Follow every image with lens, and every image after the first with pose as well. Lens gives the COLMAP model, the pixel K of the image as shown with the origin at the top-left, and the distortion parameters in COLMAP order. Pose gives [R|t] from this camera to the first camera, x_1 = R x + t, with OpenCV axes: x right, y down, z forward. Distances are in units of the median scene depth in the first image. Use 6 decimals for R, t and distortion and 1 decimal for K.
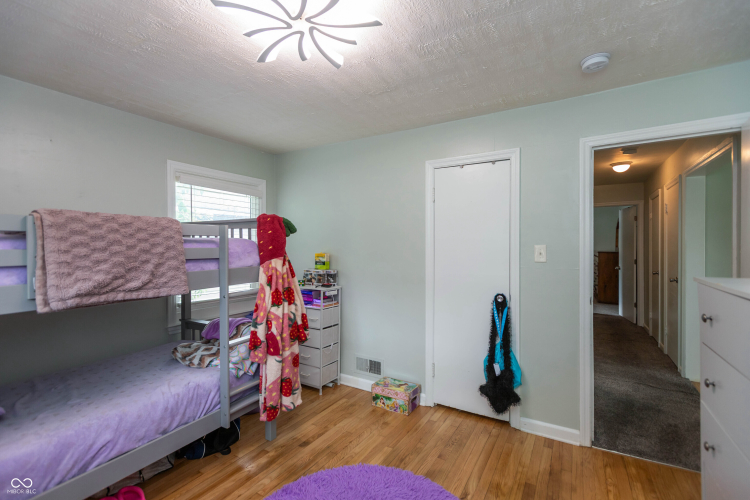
lens RADIAL K [[343.9, 0, 371.1], [0, 343.9, 243.0], [0, 0, 1]] dist [0.000301, 0.000187]
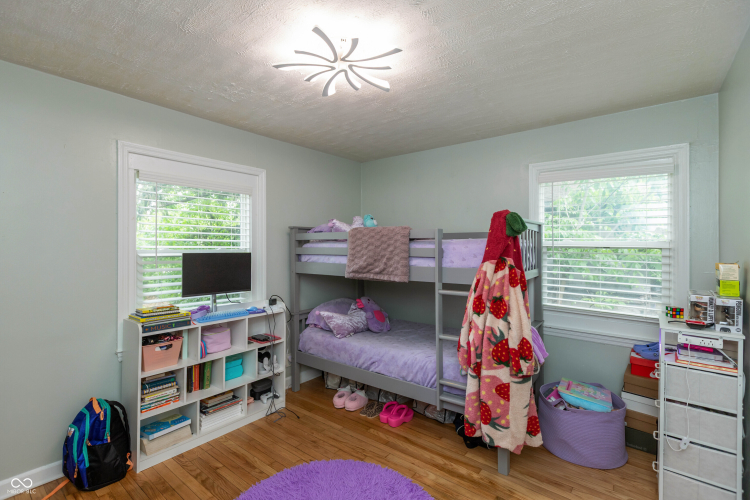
lens RADIAL K [[343.9, 0, 371.1], [0, 343.9, 243.0], [0, 0, 1]] dist [0.000301, 0.000187]
pose [[-0.128788, -0.005857, -0.991655, 0.690445], [0.001956, 0.999979, -0.006161, 0.003230], [0.991670, -0.002733, -0.128774, 0.894947]]
